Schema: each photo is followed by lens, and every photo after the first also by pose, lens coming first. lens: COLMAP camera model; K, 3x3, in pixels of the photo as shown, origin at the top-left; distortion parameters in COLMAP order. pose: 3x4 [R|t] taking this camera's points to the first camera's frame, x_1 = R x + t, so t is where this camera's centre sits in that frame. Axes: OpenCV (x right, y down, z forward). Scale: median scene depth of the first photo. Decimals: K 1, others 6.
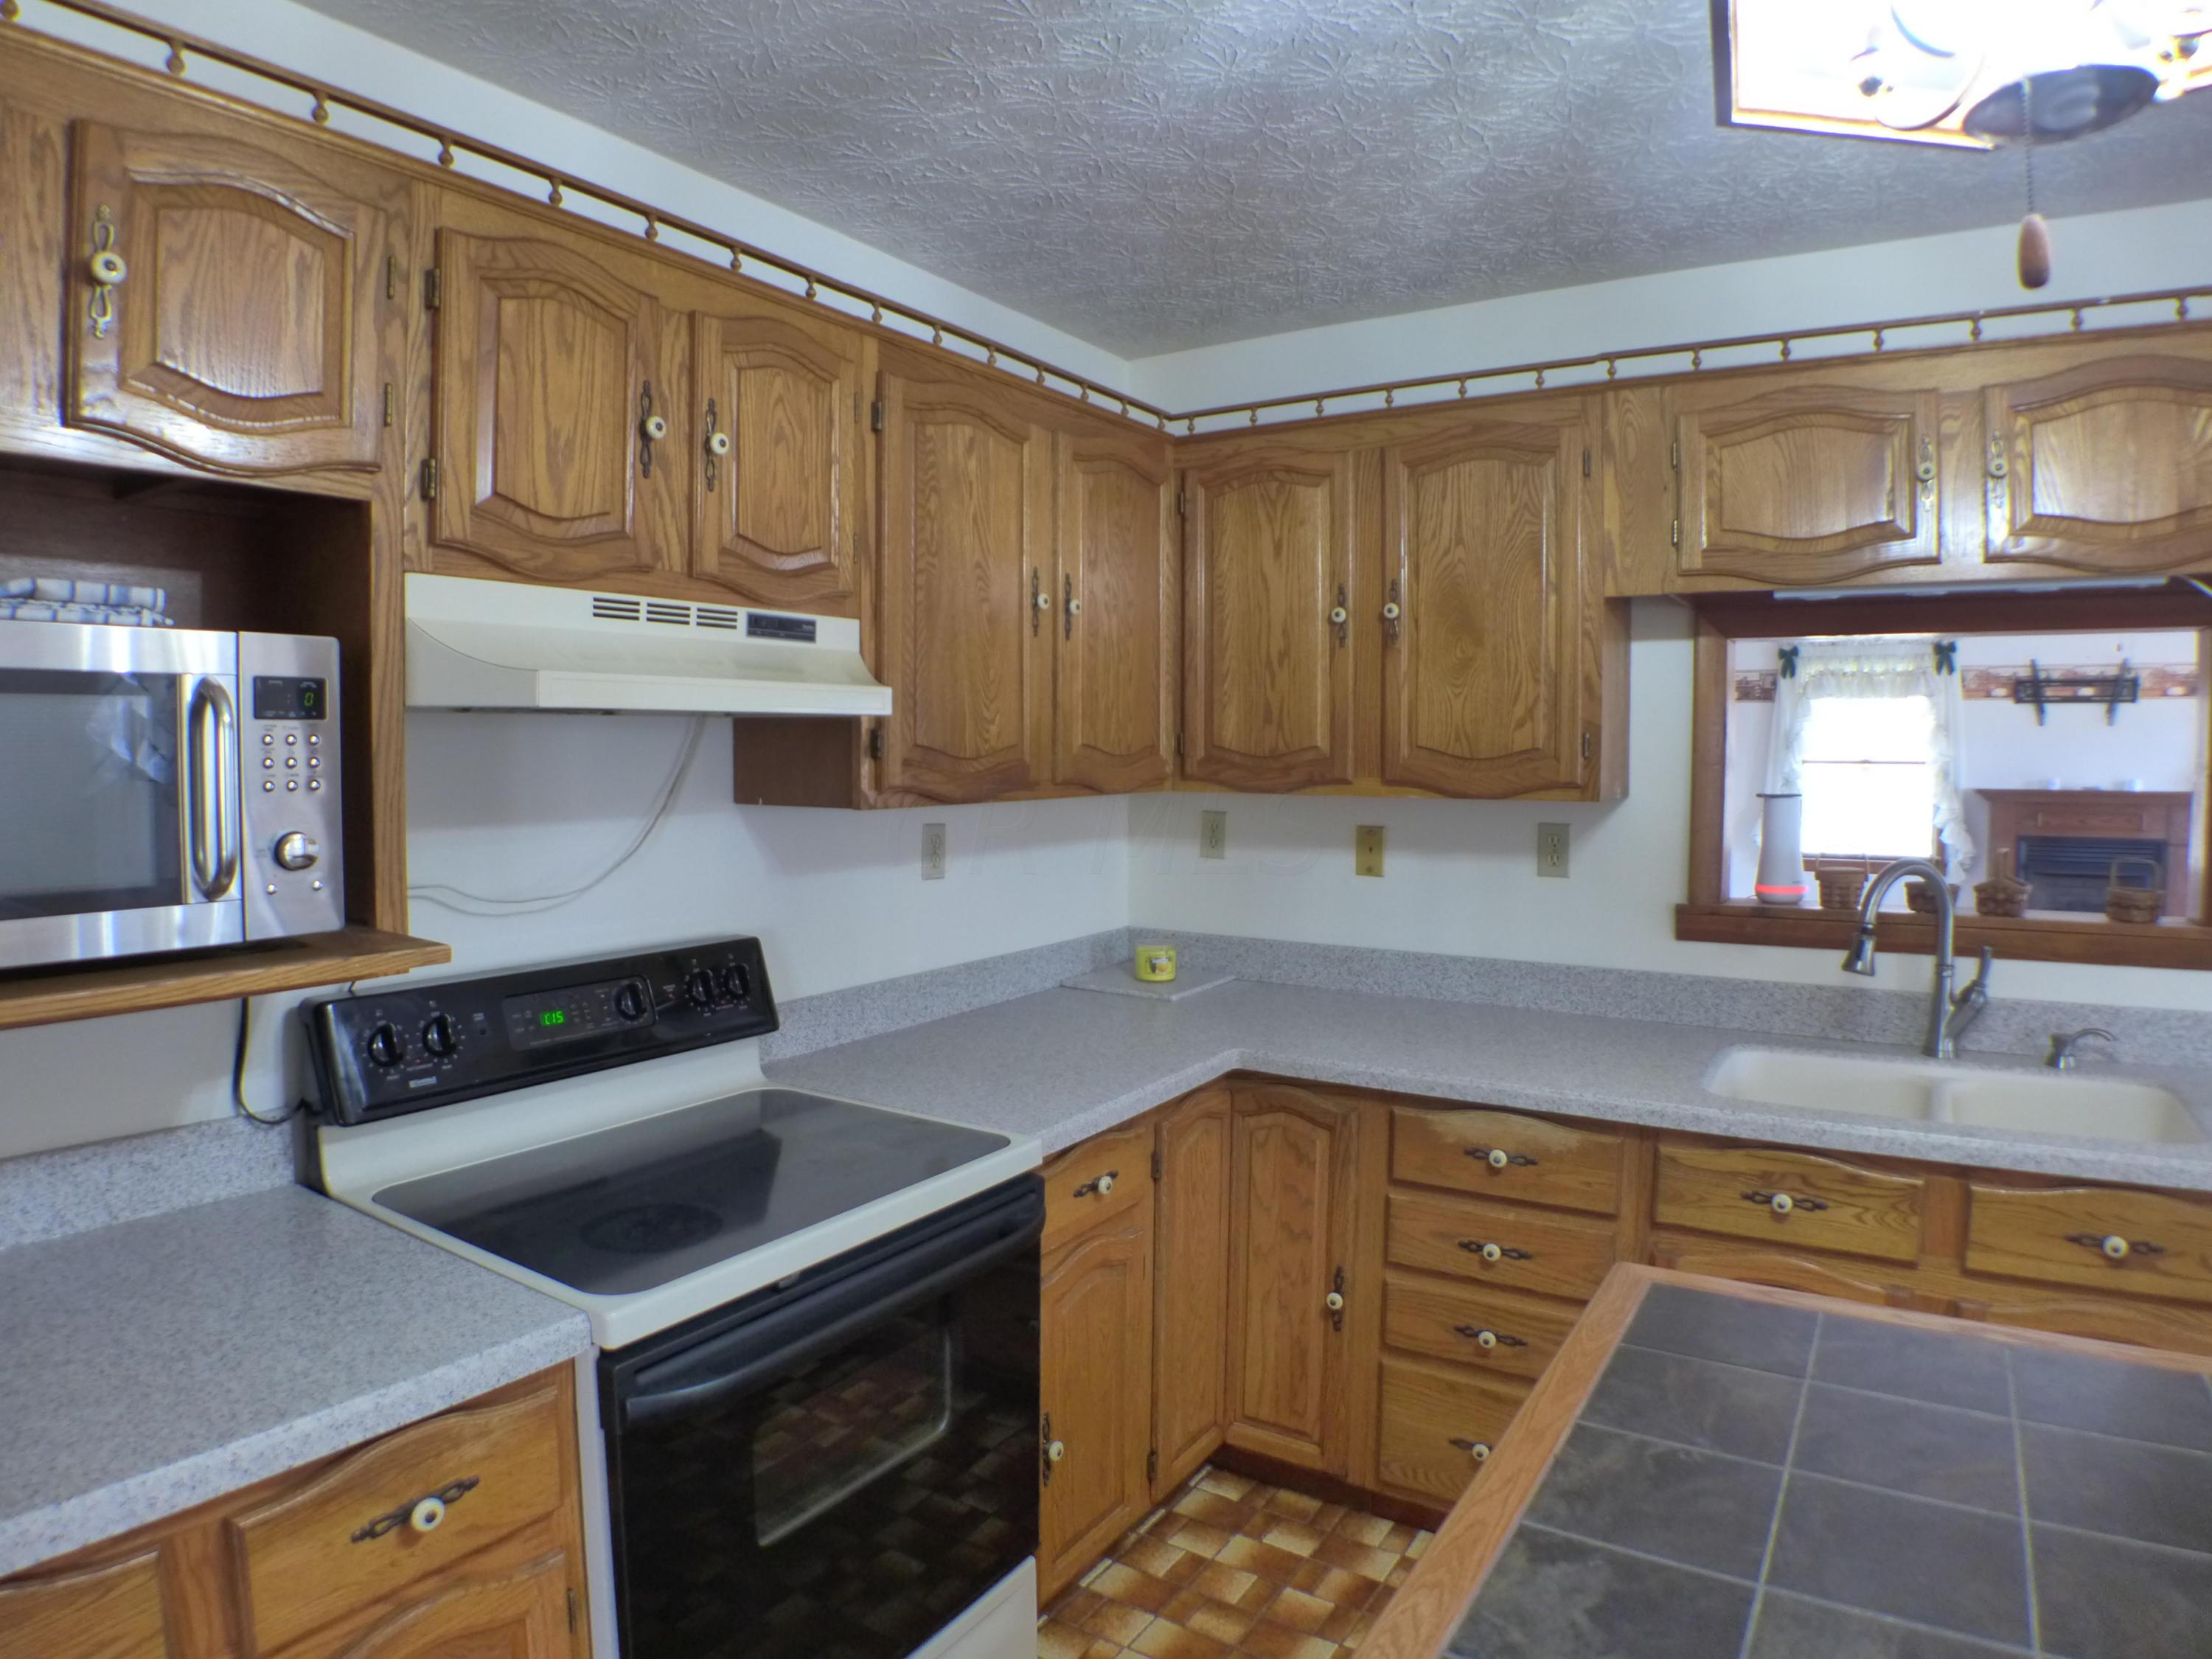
lens RADIAL K [[1316.0, 0, 1078.1], [0, 1316.0, 831.4], [0, 0, 1]] dist [-0.152982, 0.041030]
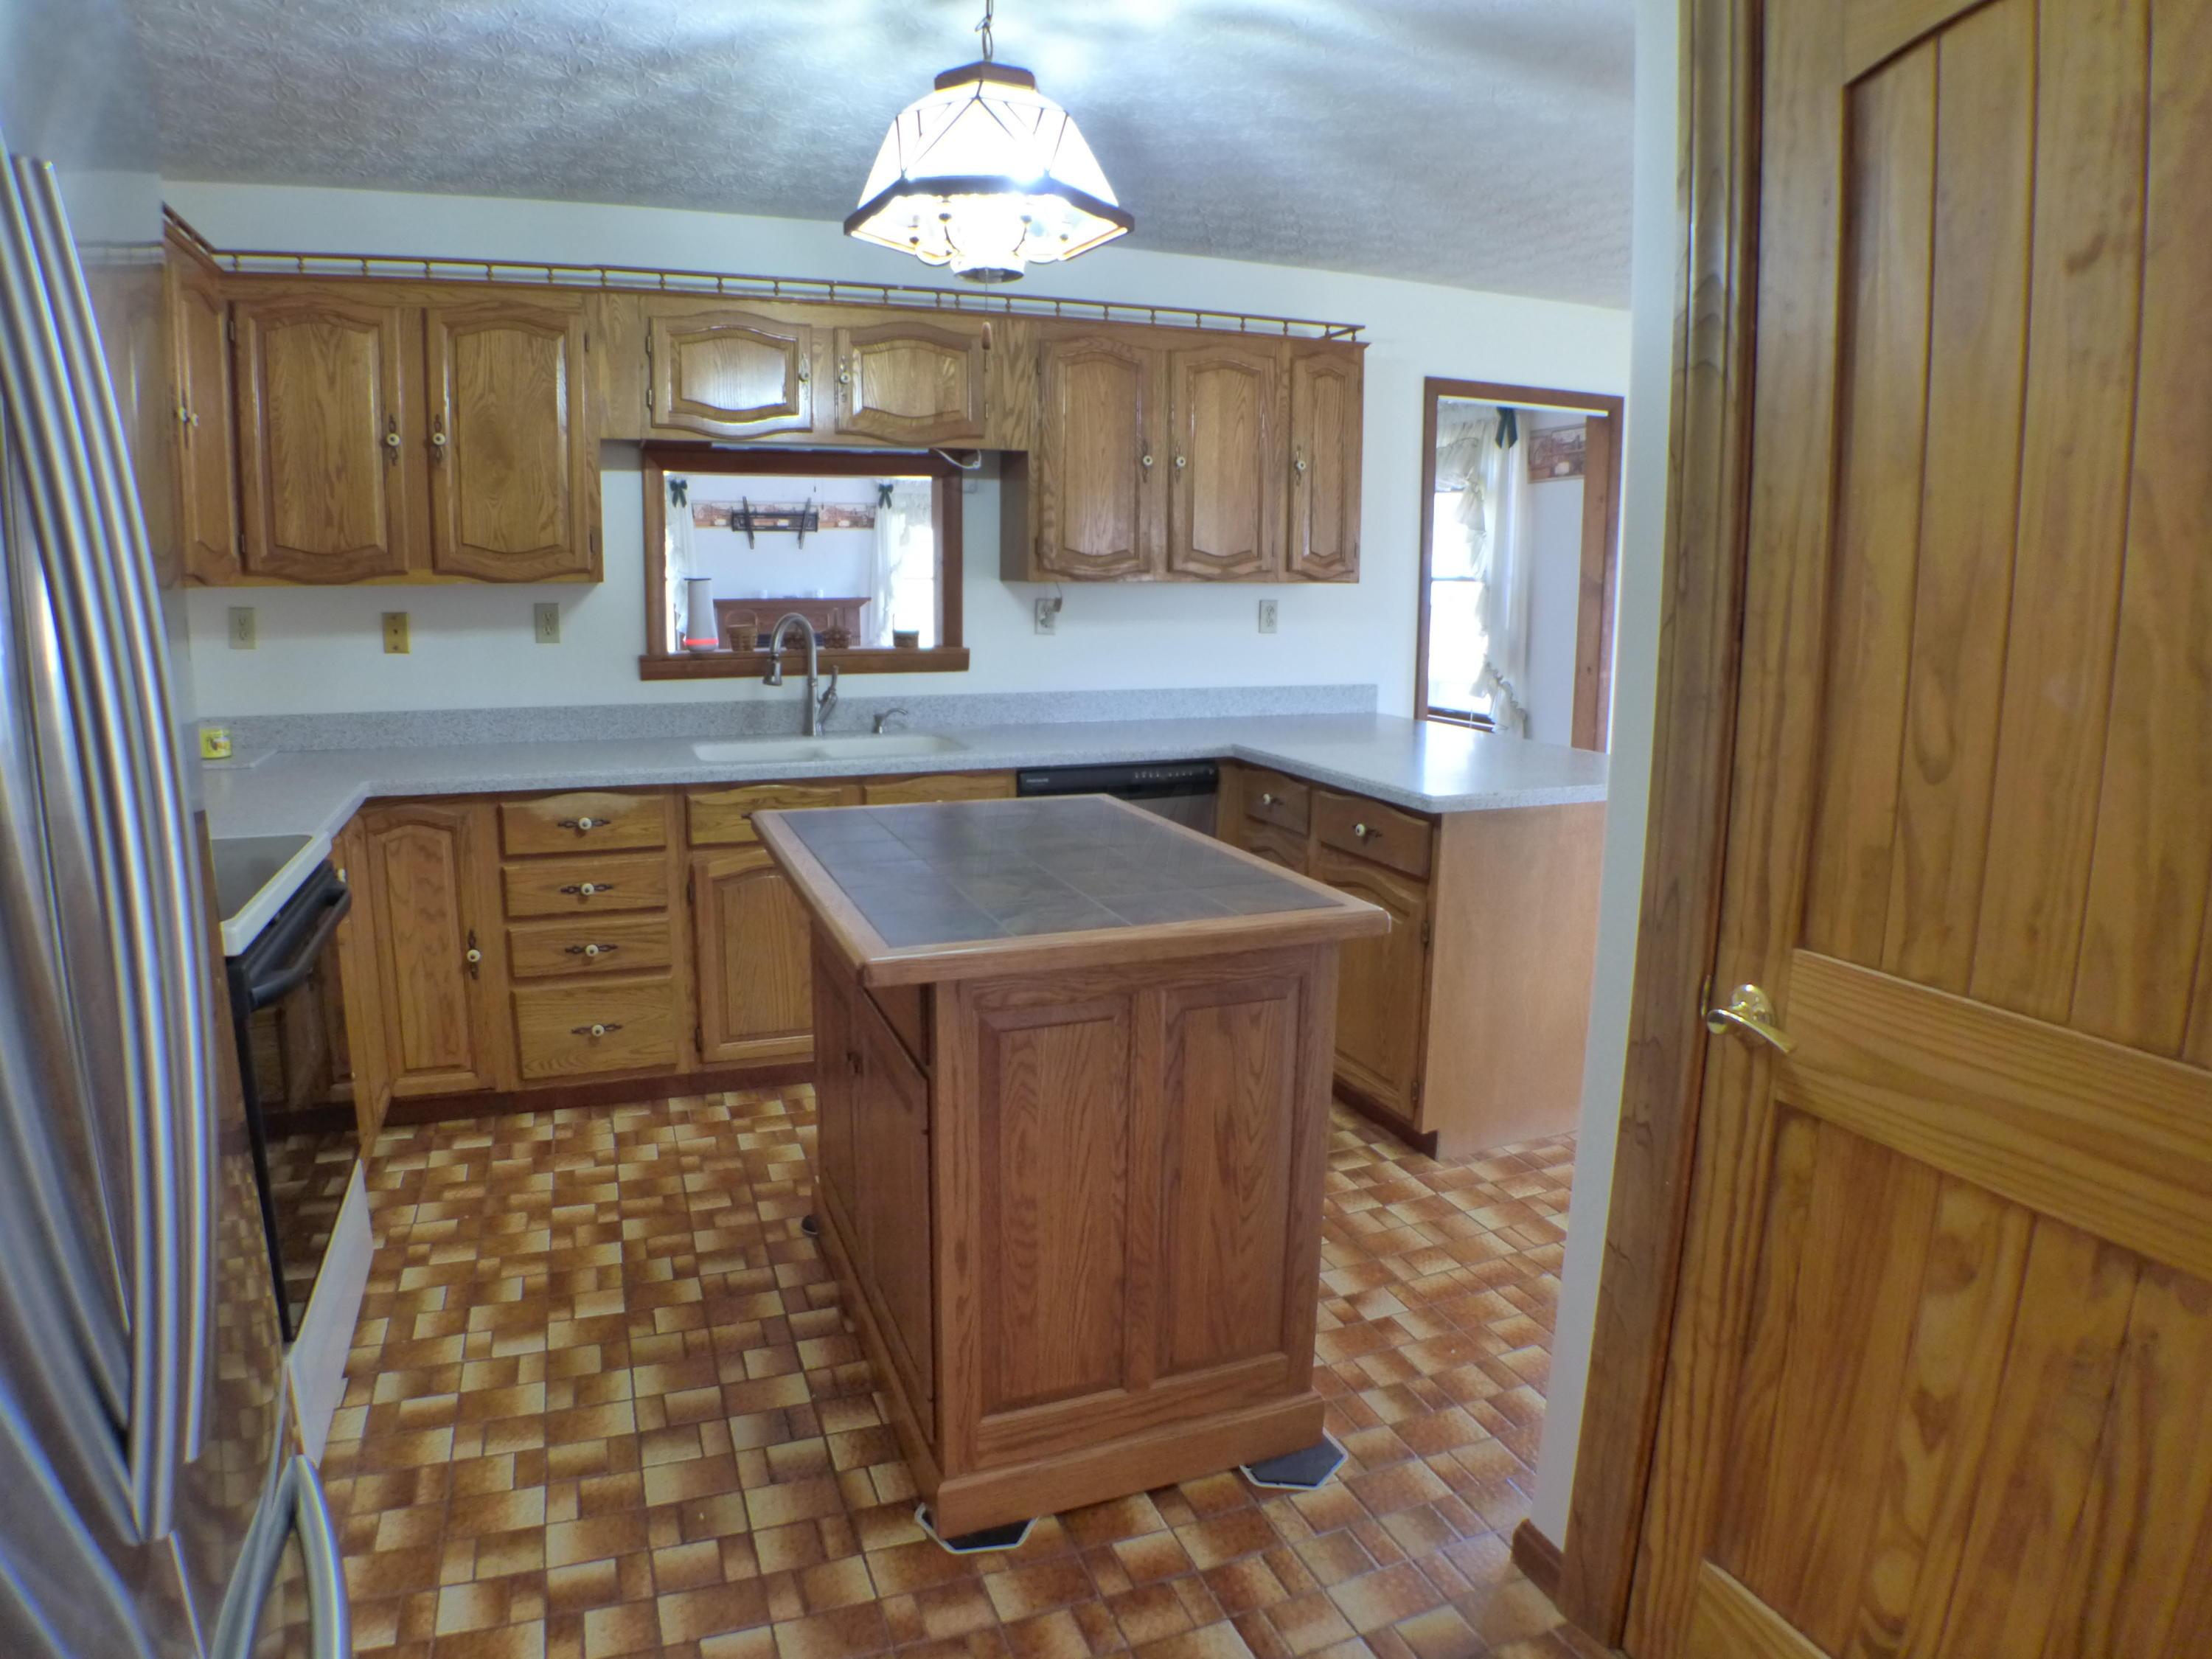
lens RADIAL K [[1315.8, 0, 1080.9], [0, 1315.8, 826.7], [0, 0, 1]] dist [-0.148278, 0.042162]
pose [[0.576113, -0.140845, 0.805144, -0.495702], [0.039436, 0.988684, 0.144735, 0.063029], [-0.816418, -0.051632, 0.575148, -0.290535]]
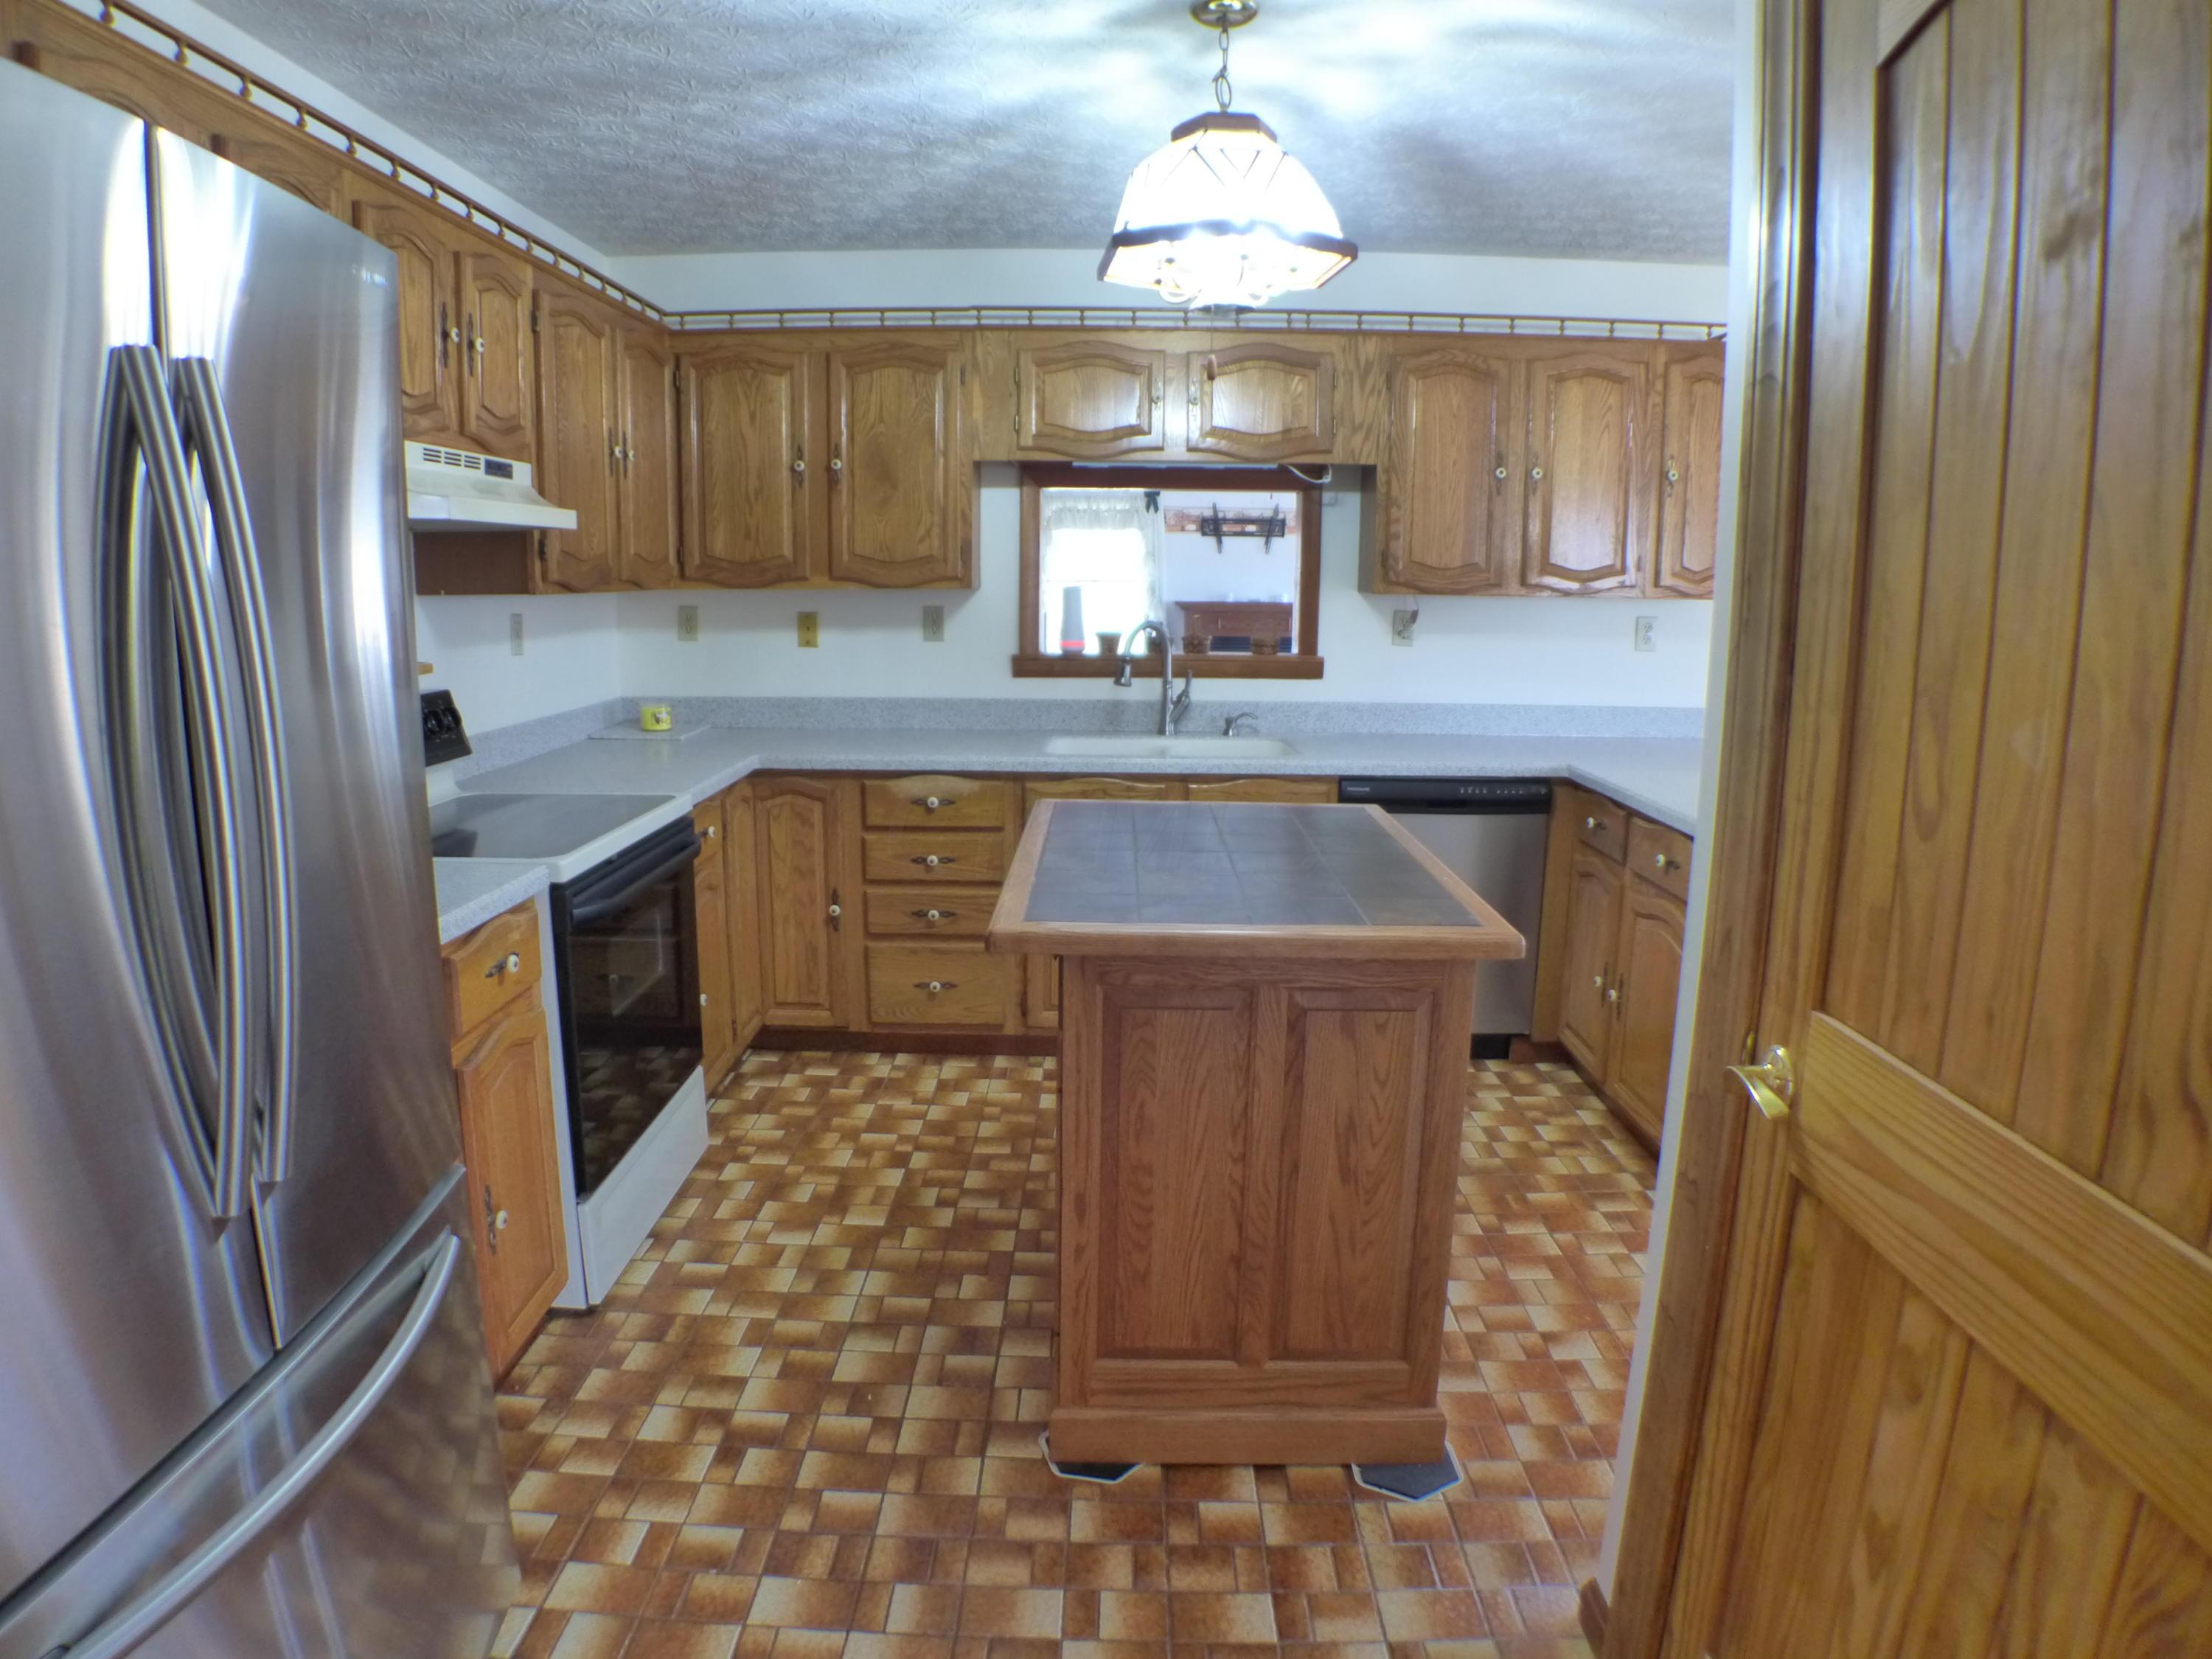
lens RADIAL K [[1316.0, 0, 1078.1], [0, 1316.0, 831.4], [0, 0, 1]] dist [-0.152982, 0.041030]
pose [[0.845561, -0.091837, 0.525921, -0.383352], [0.024300, 0.990693, 0.133926, 0.063659], [-0.533325, -0.100463, 0.839923, -0.496604]]
